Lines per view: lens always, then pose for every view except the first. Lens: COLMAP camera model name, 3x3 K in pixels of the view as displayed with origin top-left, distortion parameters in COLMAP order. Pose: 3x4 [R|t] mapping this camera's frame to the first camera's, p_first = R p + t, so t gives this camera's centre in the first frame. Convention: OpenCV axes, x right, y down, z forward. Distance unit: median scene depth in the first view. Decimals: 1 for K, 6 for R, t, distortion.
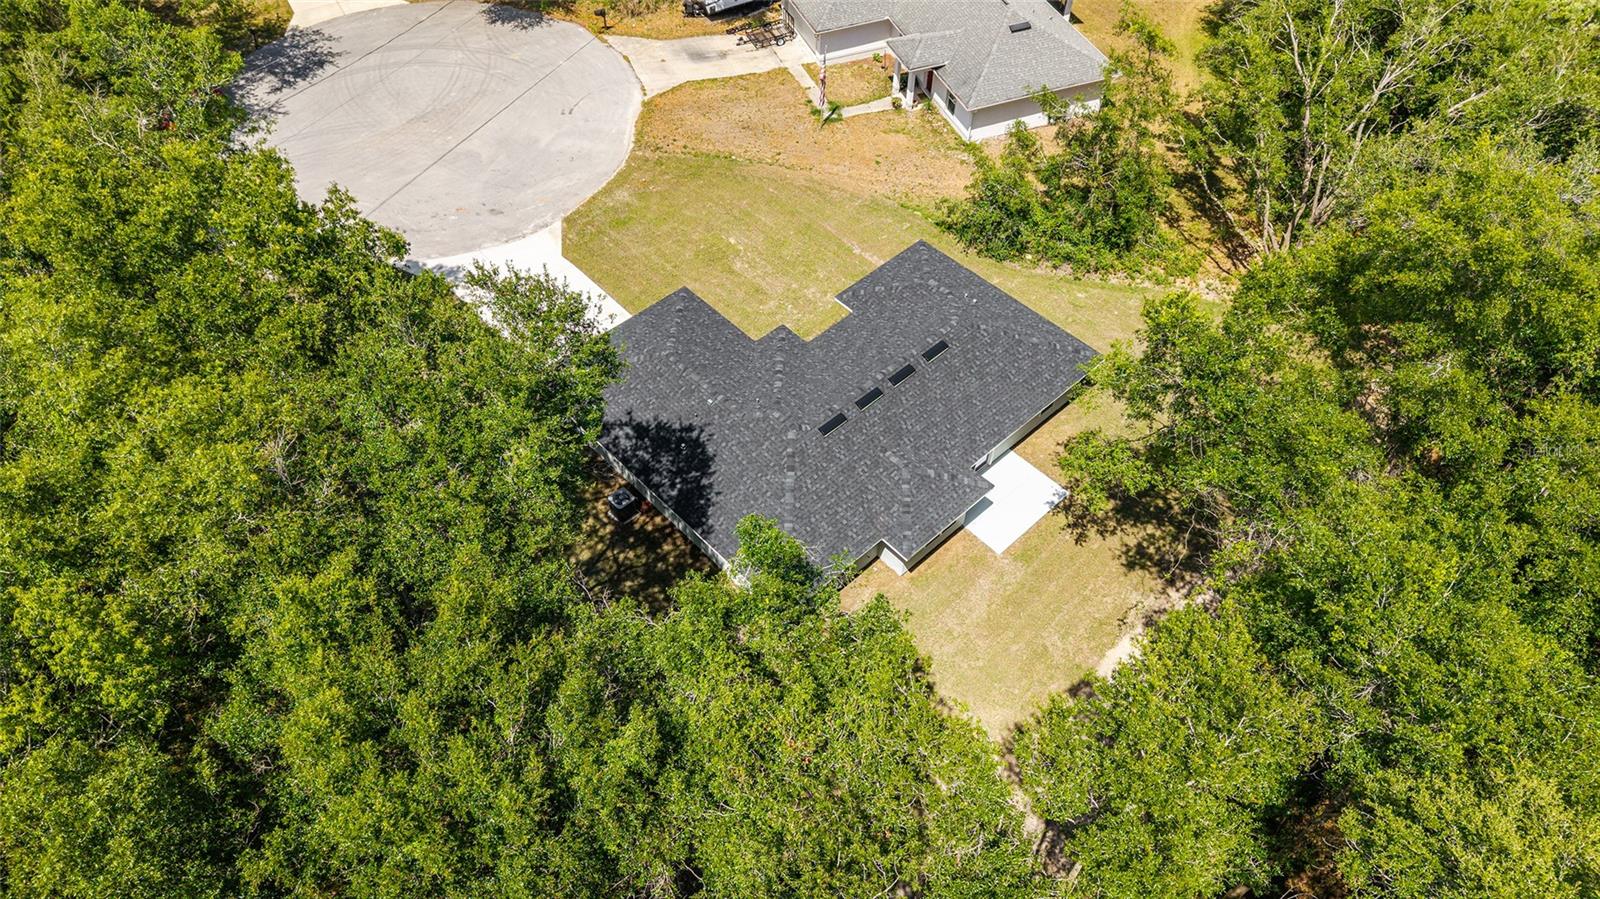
lens RADIAL K [[1070.3, 0, 800.0], [0, 1070.3, 449.5], [0, 0, 1]] dist [0.008842, -0.016484]
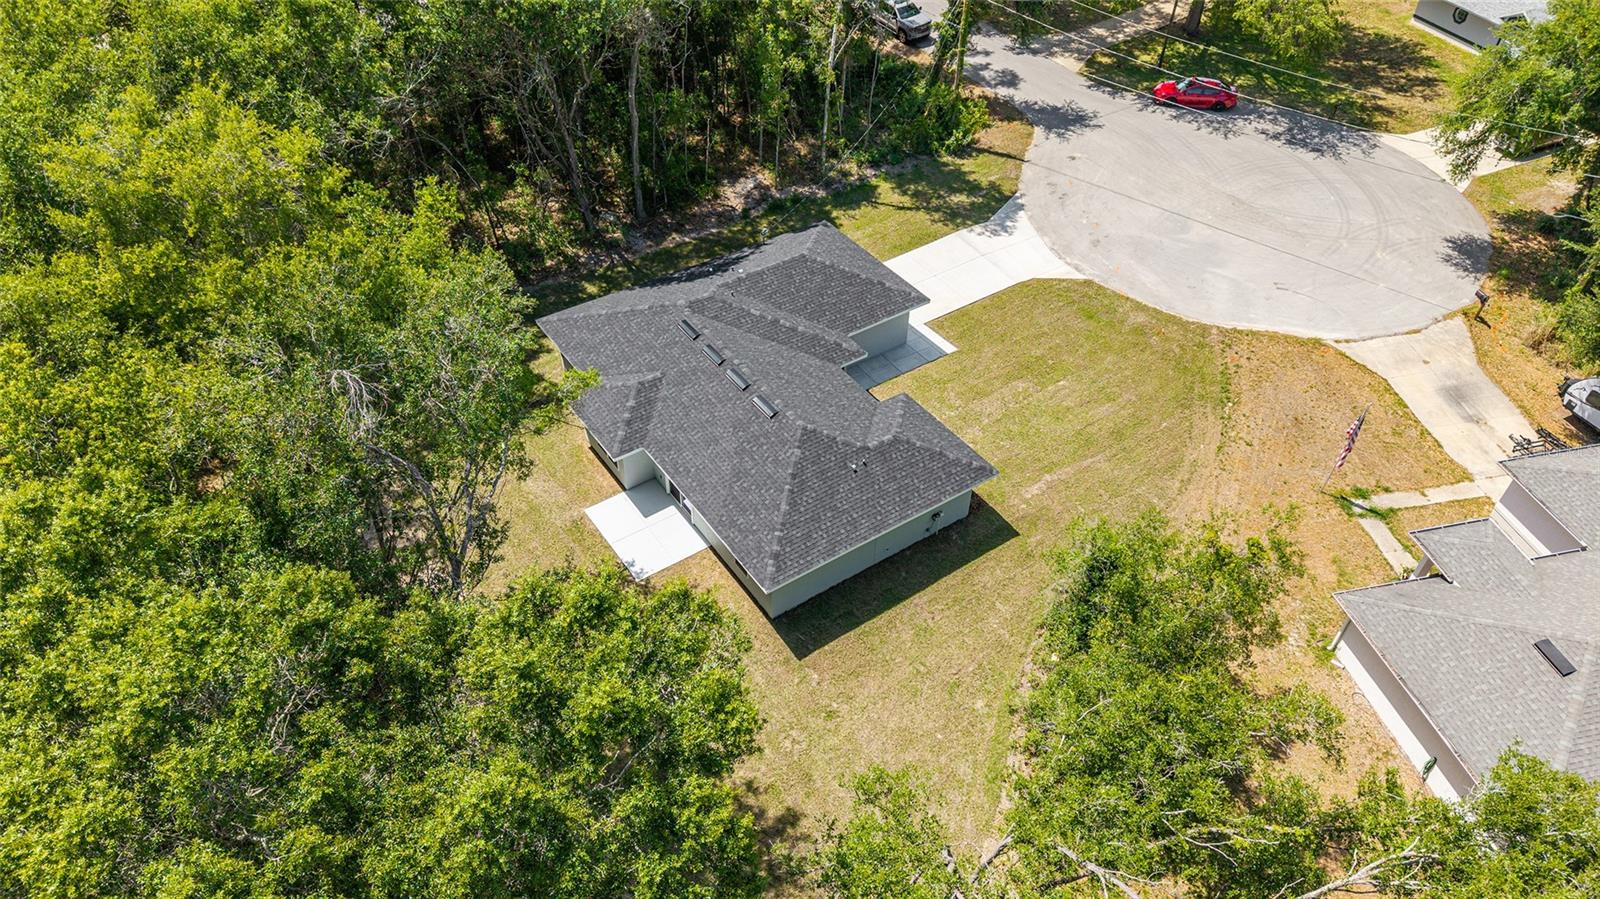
lens RADIAL K [[1070.3, 0, 800.0], [0, 1070.3, 449.5], [0, 0, 1]] dist [0.008842, -0.016484]
pose [[-0.157931, 0.663613, -0.731215, 0.635314], [-0.770391, 0.380420, 0.511643, -0.443557], [0.617702, 0.644126, 0.451161, 0.470353]]
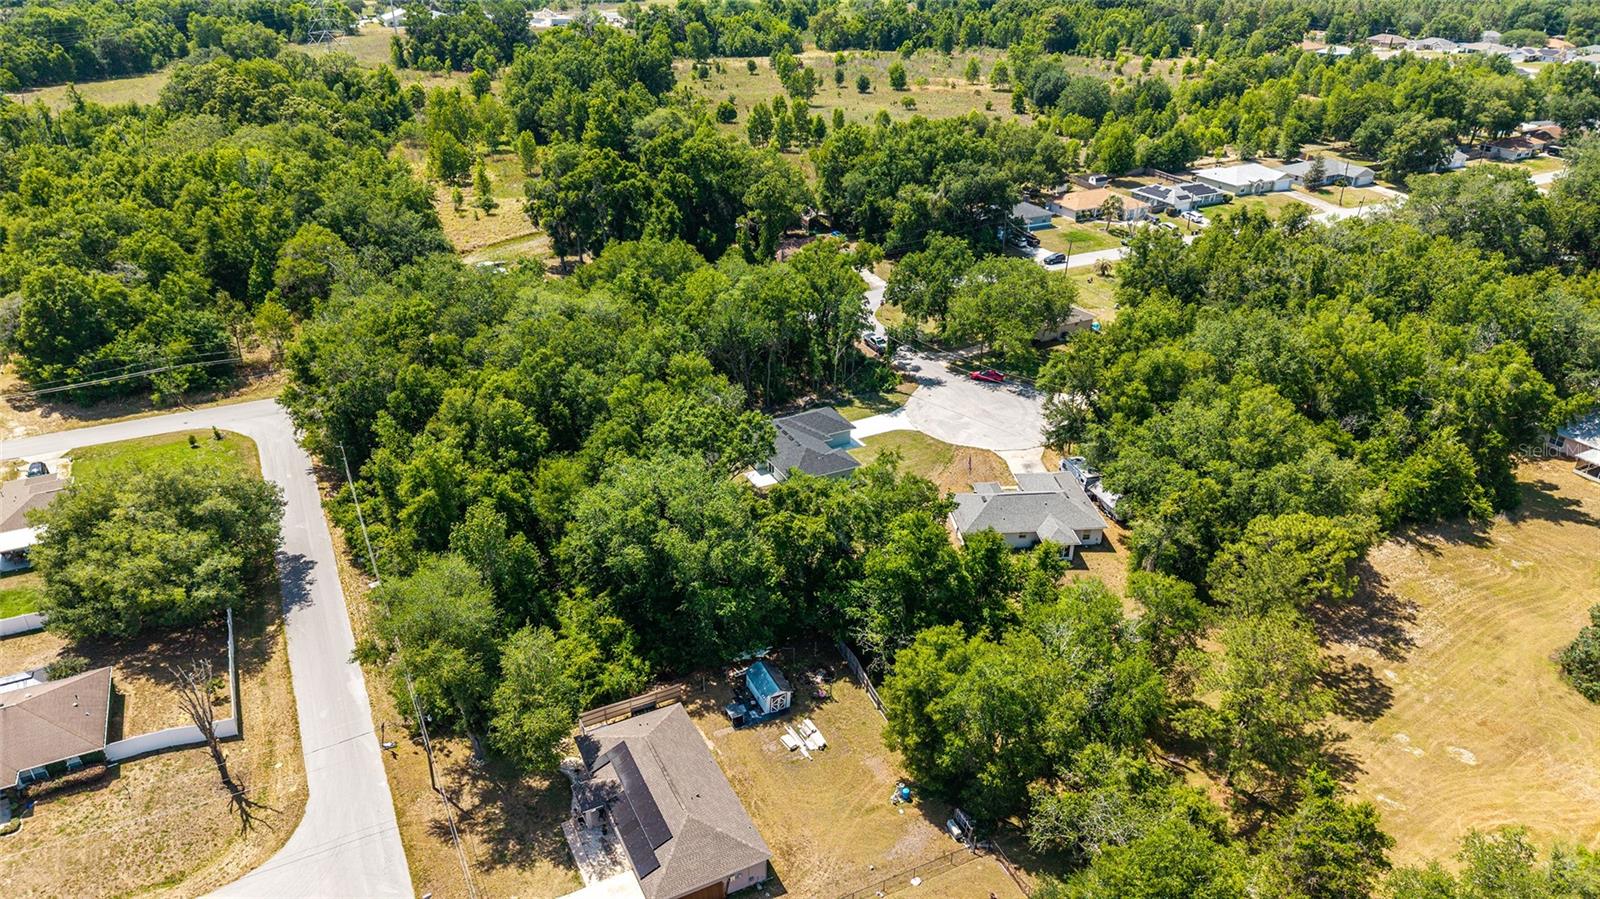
lens RADIAL K [[1070.3, 0, 800.0], [0, 1070.3, 449.5], [0, 0, 1]] dist [0.008842, -0.016484]
pose [[-0.285271, 0.422219, -0.860437, 2.309556], [-0.740052, 0.473441, 0.477678, -1.295262], [0.609051, 0.773036, 0.177405, 0.321778]]
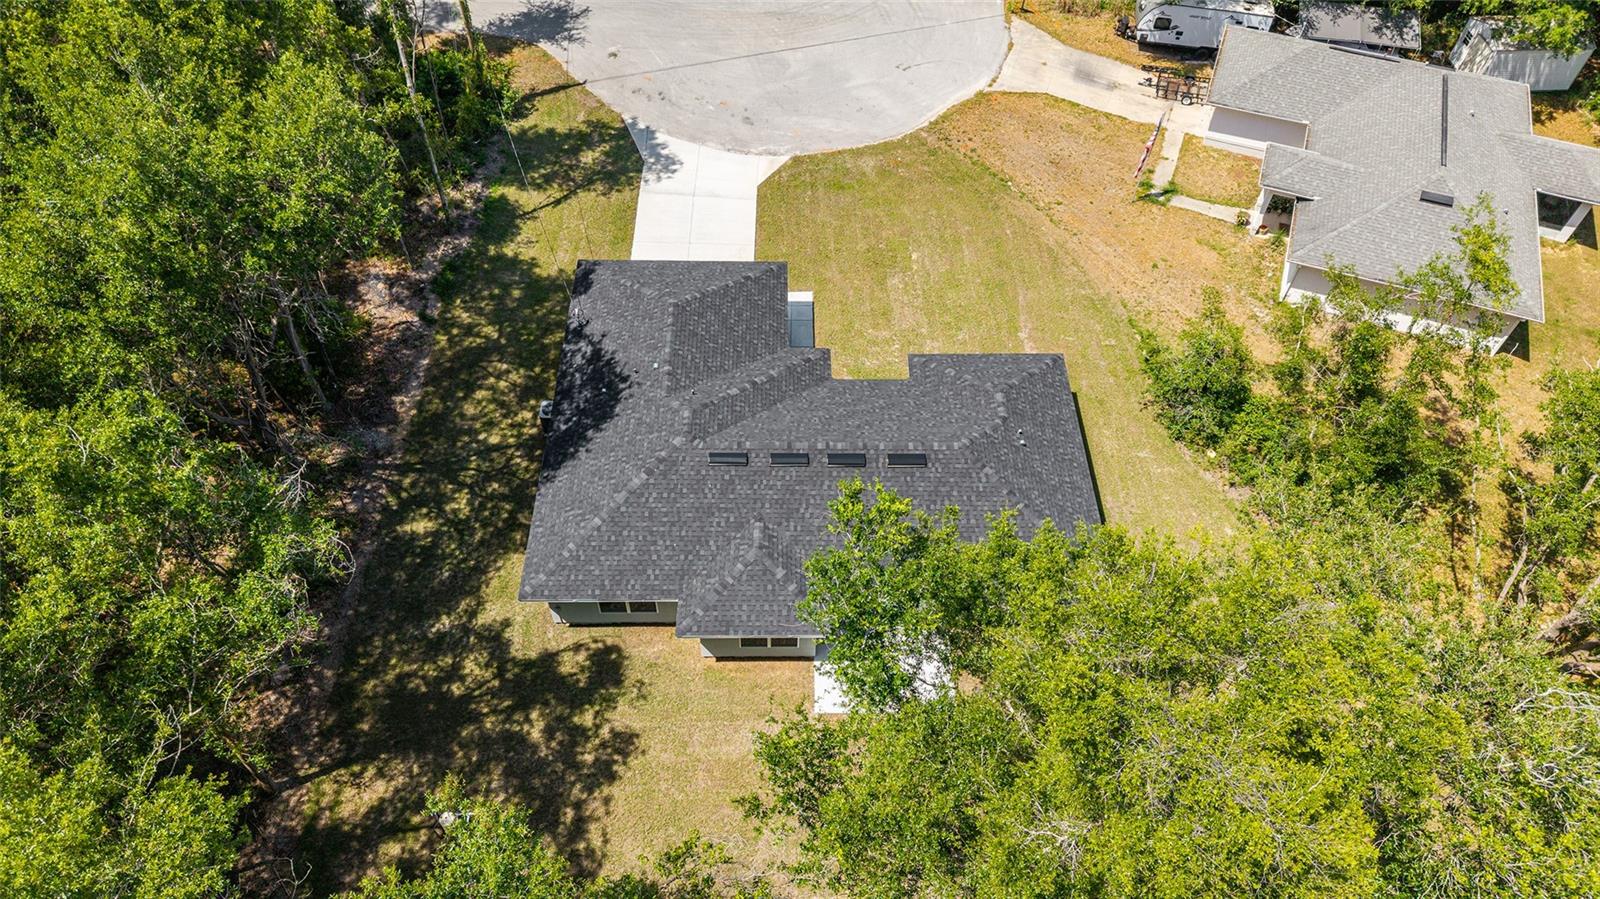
lens RADIAL K [[1091.8, 0, 799.0], [0, 1091.8, 428.0], [0, 0, 1]] dist [0.010489, -0.000010]
pose [[0.734524, 0.524086, -0.431054, 0.308356], [-0.531386, 0.839295, 0.114946, -0.123641], [0.422023, 0.144626, 0.894975, 0.175636]]
